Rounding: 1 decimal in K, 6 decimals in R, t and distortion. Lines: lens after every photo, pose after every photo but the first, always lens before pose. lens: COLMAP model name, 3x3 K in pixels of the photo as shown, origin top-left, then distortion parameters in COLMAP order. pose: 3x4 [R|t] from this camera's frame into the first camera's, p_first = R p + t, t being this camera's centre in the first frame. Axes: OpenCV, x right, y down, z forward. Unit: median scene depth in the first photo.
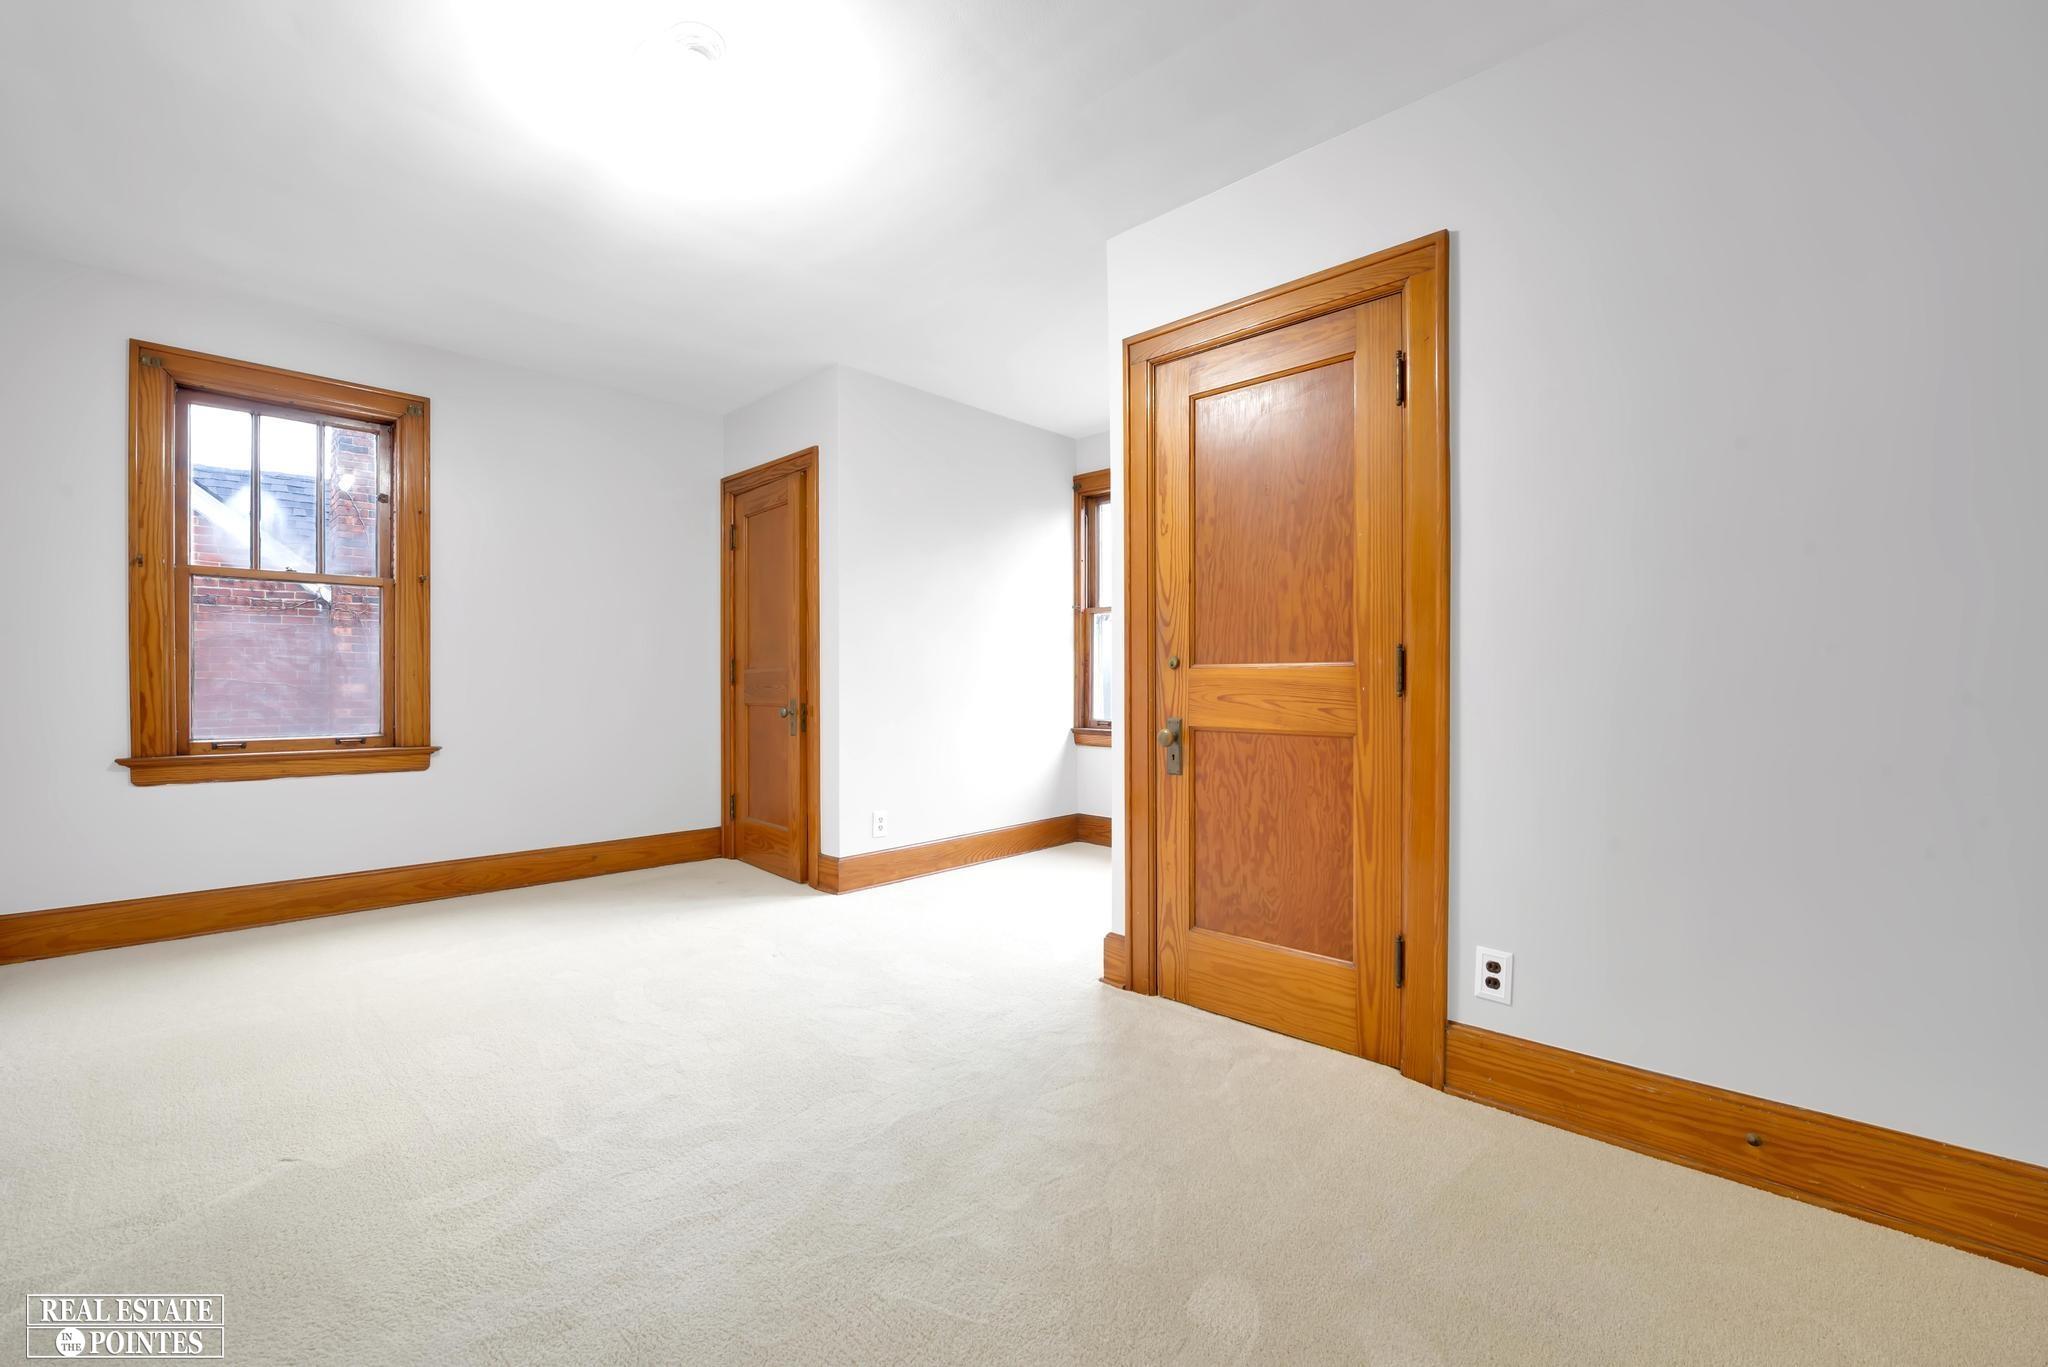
lens RADIAL K [[846.1, 0, 981.8], [0, 846.1, 680.3], [0, 0, 1]] dist [-0.000388, 0.000033]
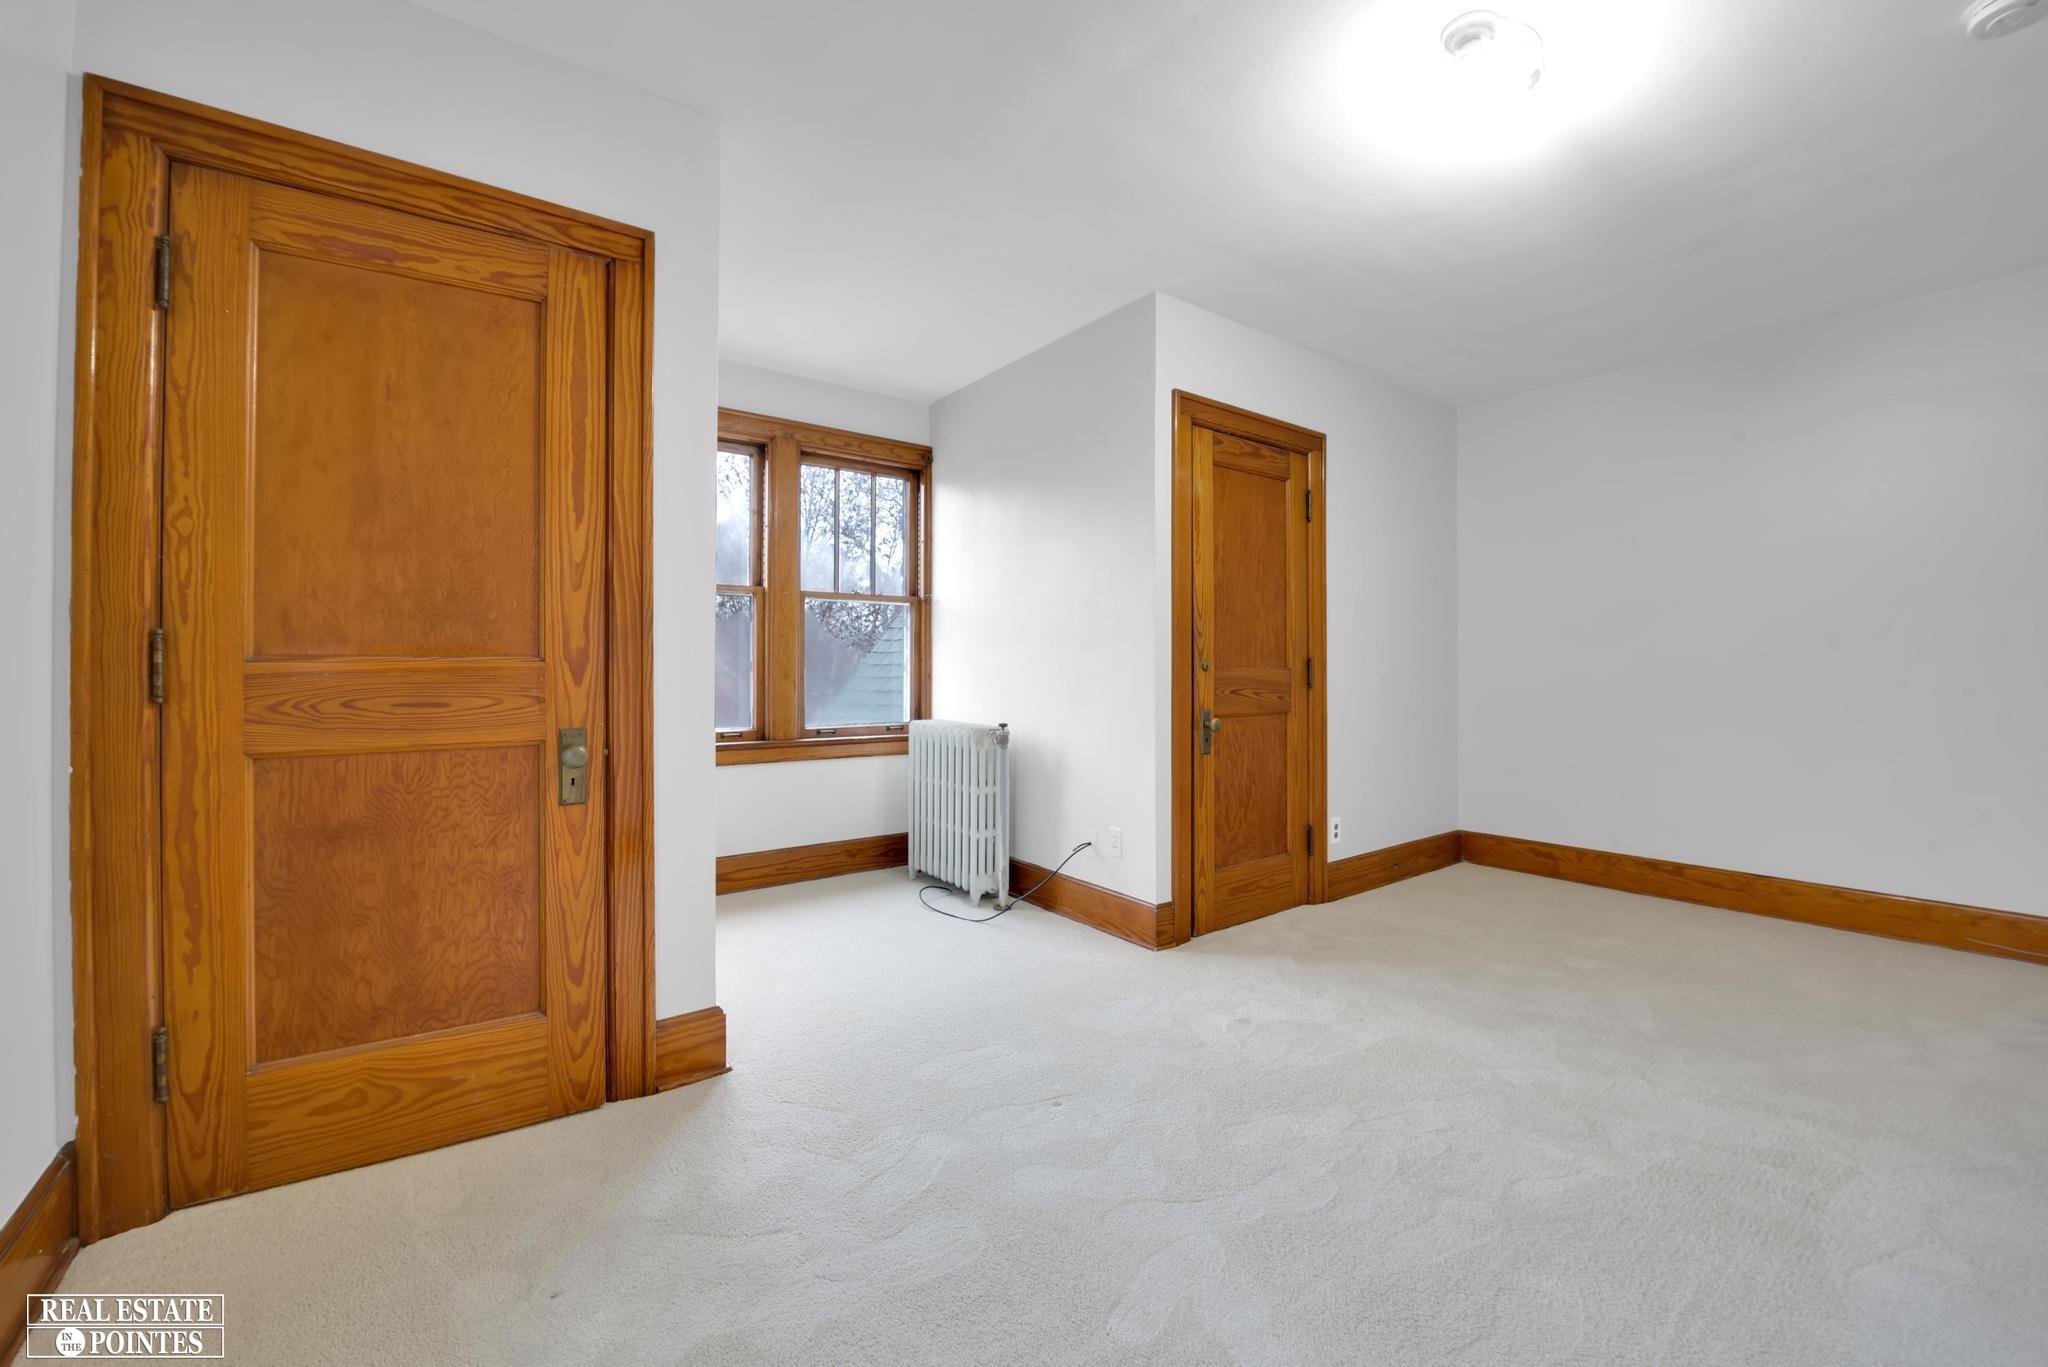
lens RADIAL K [[827.5, 0, 1024.8], [0, 827.5, 663.5], [0, 0, 1]] dist [-0.000275, -0.000122]
pose [[0.134720, 0.006022, 0.990865, -0.658428], [0.003687, 0.999972, -0.006579, -0.010961], [-0.990877, 0.004540, 0.134694, 0.700604]]
